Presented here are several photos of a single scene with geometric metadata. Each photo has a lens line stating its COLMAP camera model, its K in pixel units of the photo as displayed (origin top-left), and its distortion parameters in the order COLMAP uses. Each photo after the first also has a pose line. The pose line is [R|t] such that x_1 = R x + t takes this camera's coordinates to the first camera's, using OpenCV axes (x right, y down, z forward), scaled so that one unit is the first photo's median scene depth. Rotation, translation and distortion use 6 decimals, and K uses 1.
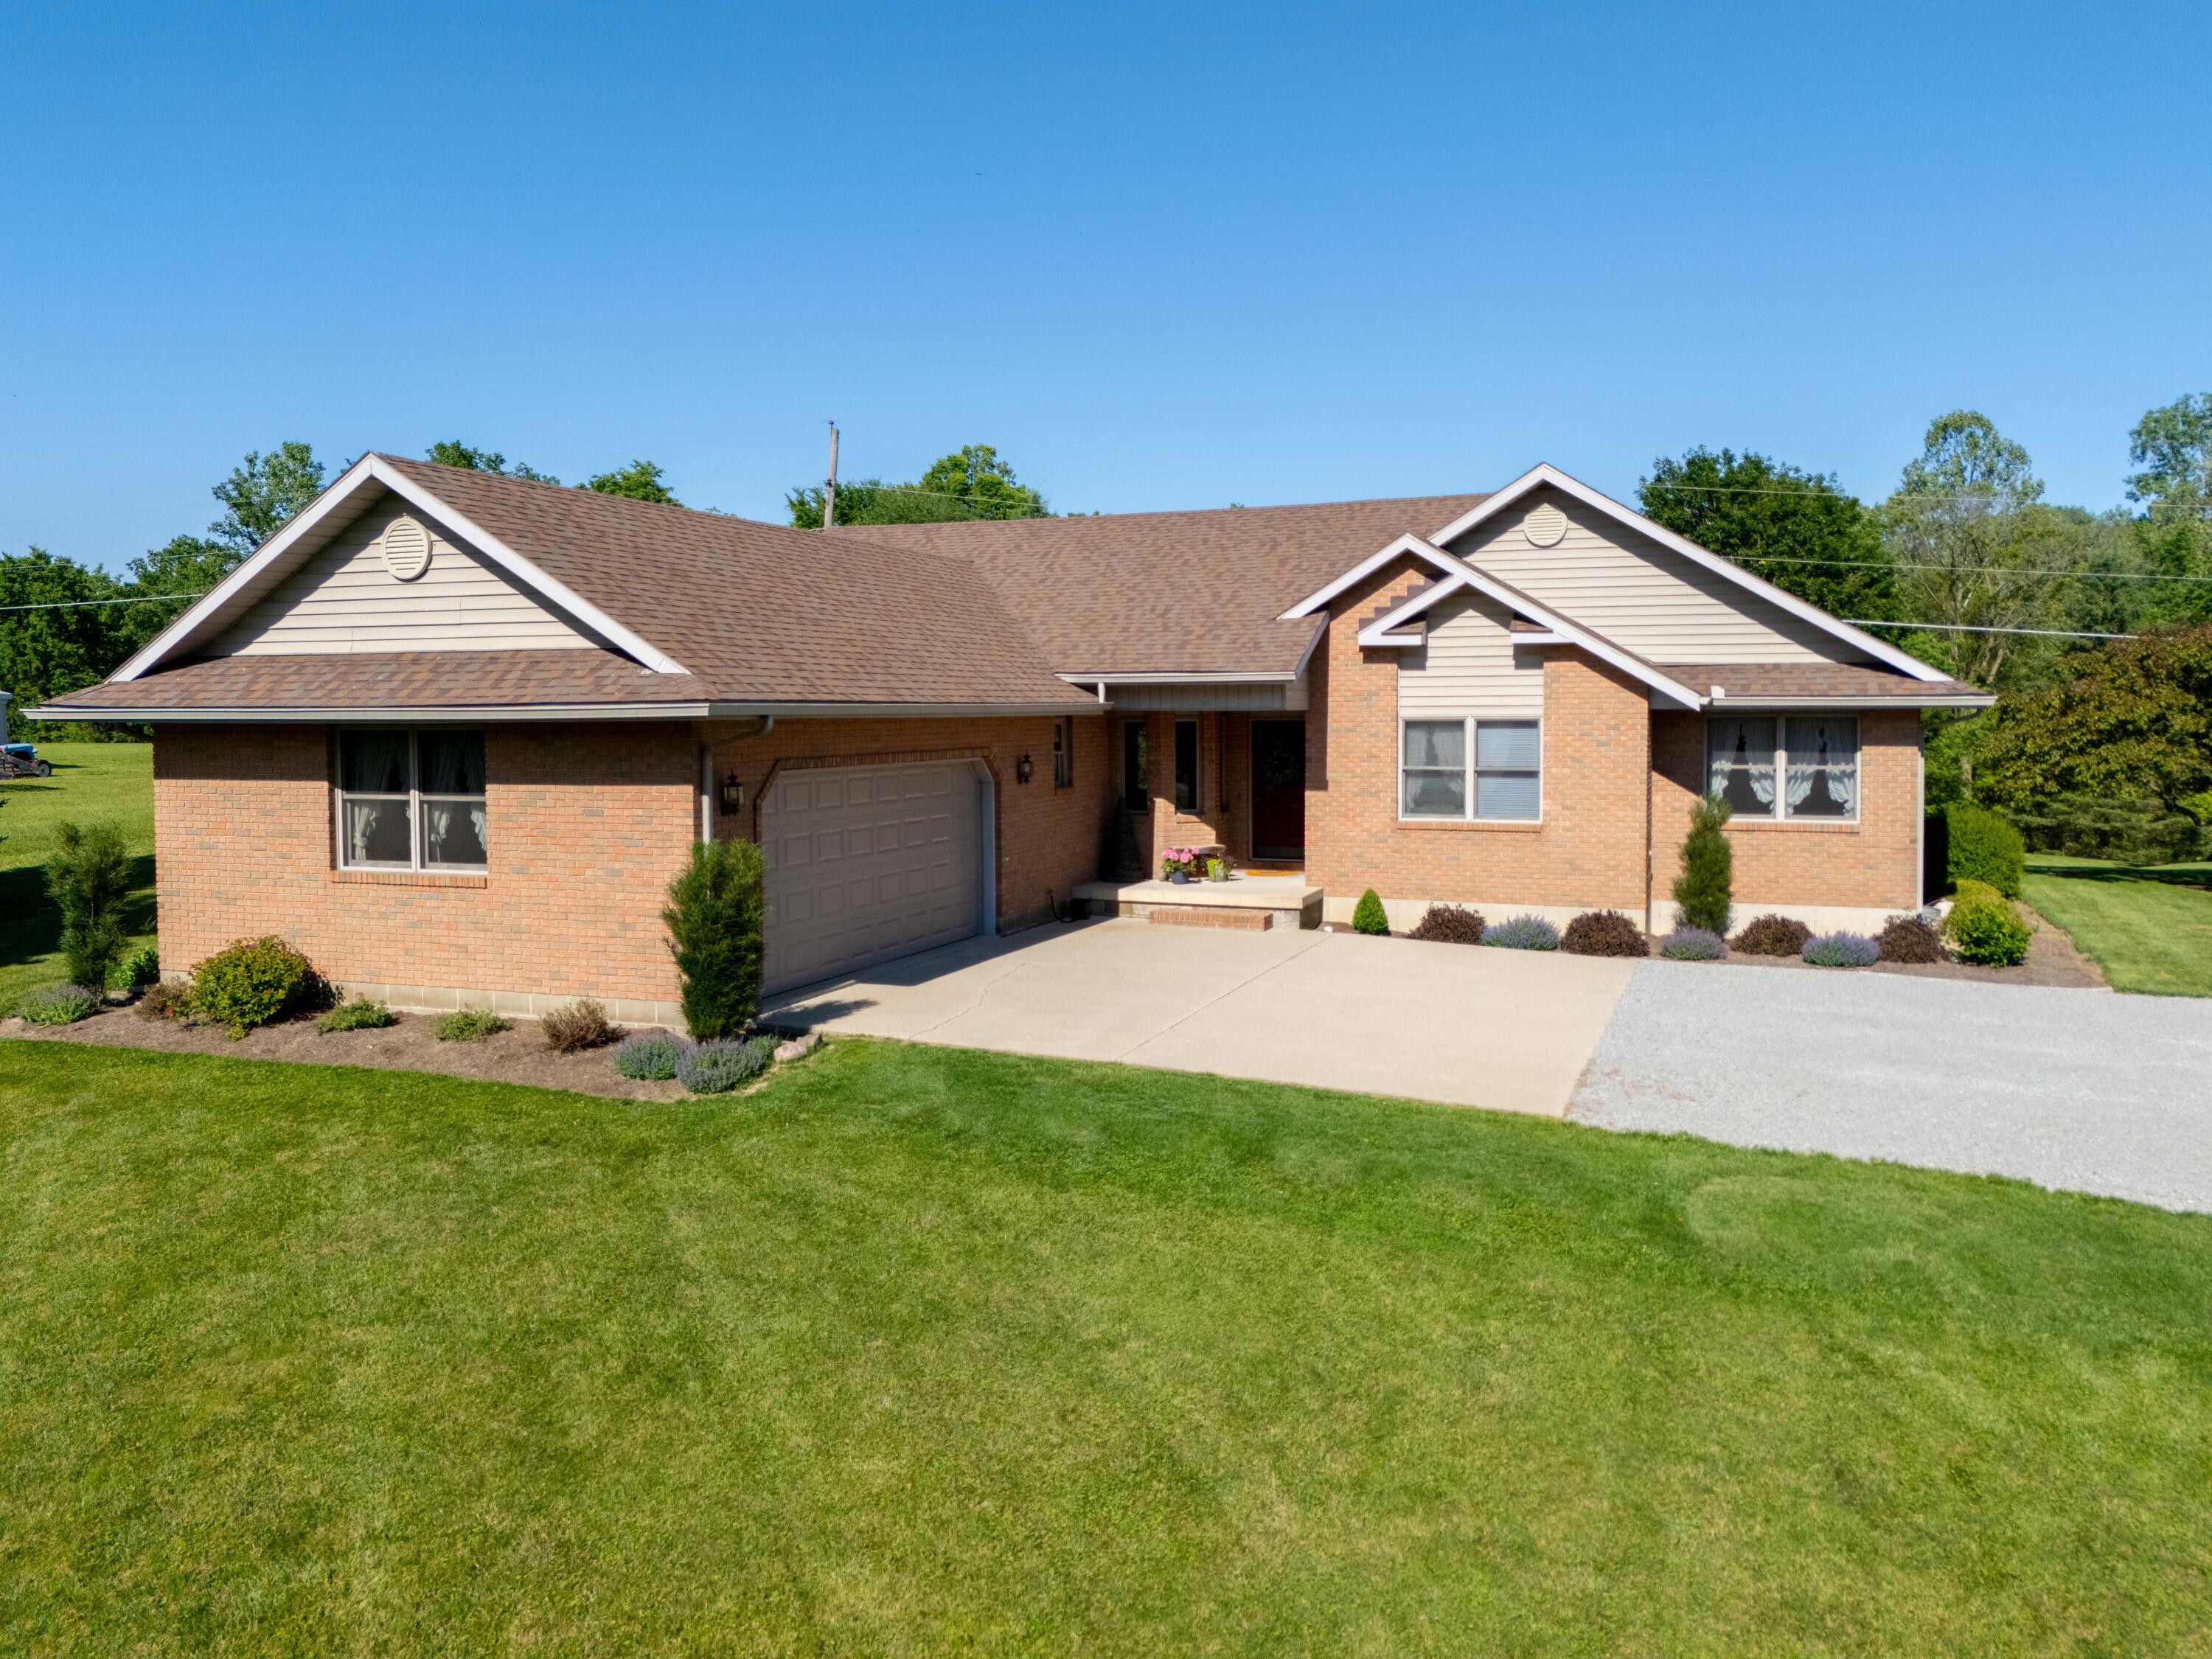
lens RADIAL K [[1603.2, 0, 1165.5], [0, 1603.2, 790.1], [0, 0, 1]] dist [0.067057, -0.035918]
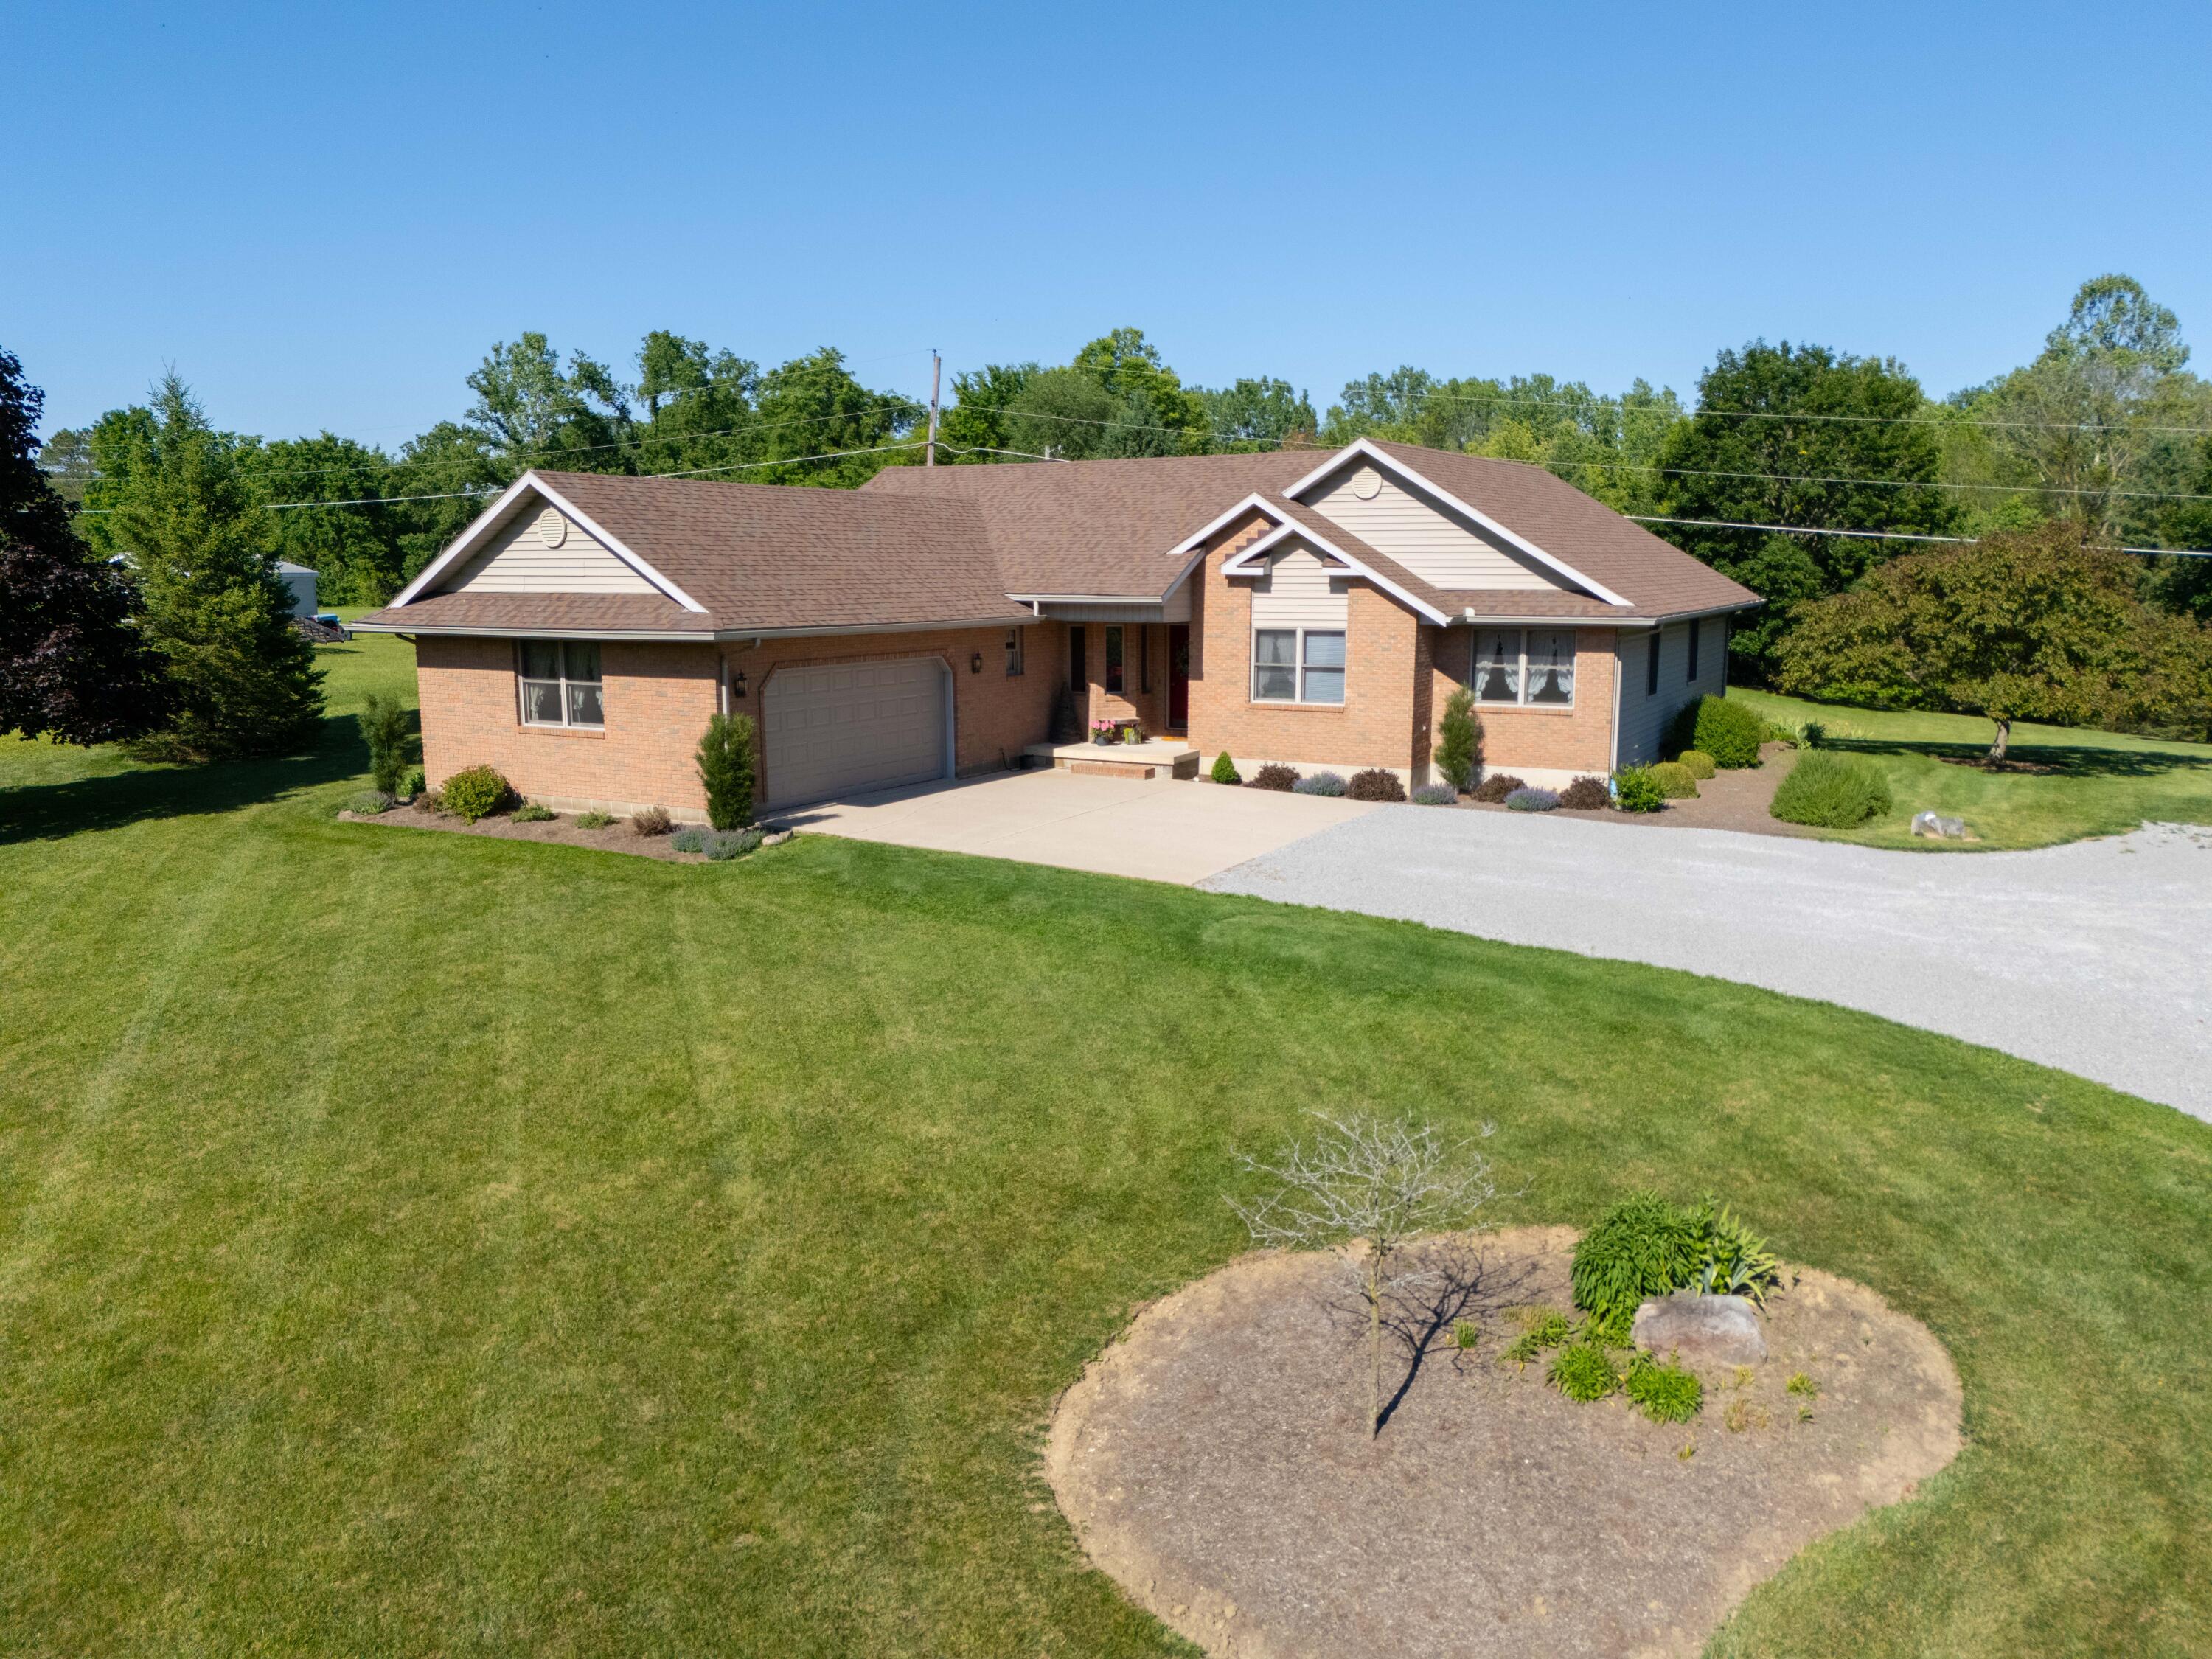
lens RADIAL K [[1582.1, 0, 1136.1], [0, 1582.1, 828.3], [0, 0, 1]] dist [0.096412, -0.118896]
pose [[0.989670, 0.025421, -0.141089, 0.302336], [-0.009485, 0.993607, 0.112492, -0.032109], [0.143047, -0.109991, 0.983585, -0.461152]]
